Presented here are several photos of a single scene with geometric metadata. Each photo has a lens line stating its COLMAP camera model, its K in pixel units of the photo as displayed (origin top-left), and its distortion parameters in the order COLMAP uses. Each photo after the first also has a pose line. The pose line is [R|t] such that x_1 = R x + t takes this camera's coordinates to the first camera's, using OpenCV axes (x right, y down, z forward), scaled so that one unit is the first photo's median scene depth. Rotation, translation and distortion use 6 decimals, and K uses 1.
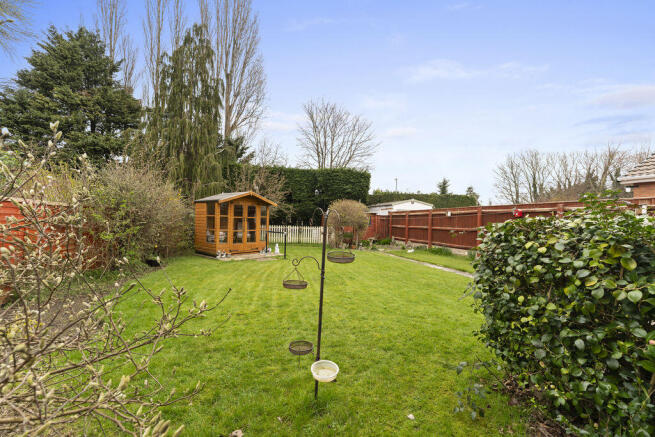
lens RADIAL K [[262.1, 0, 327.5], [0, 262.1, 218.5], [0, 0, 1]] dist [0.001348, 0.000269]
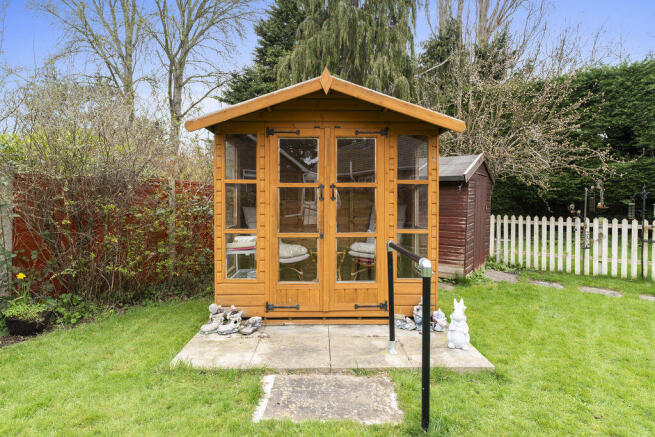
lens RADIAL K [[360.9, 0, 327.5], [0, 360.9, 218.5], [0, 0, 1]] dist [-0.001021, -0.000308]
pose [[0.631578, 0.010603, -0.775240, -0.021600], [0.013266, 0.999612, 0.024480, 0.013370], [0.775199, -0.025745, 0.631192, 0.488842]]
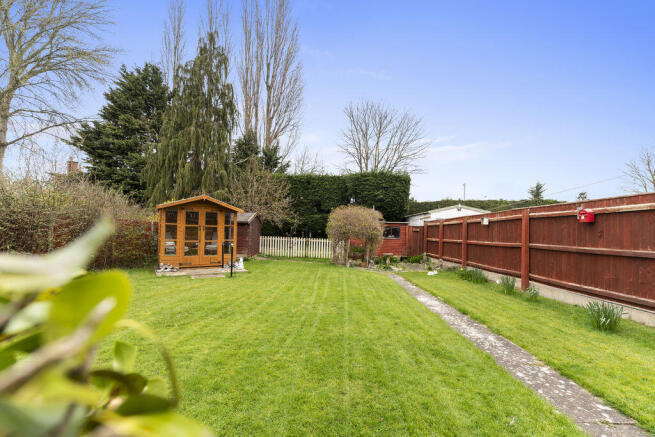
lens RADIAL K [[264.5, 0, 329.8], [0, 264.5, 229.0], [0, 0, 1]] dist [0.000435, -0.000070]
pose [[0.960276, 0.000496, -0.279051, 0.210517], [-0.004263, 0.999908, -0.012895, 0.010157], [0.279019, 0.013573, 0.960190, 0.178863]]
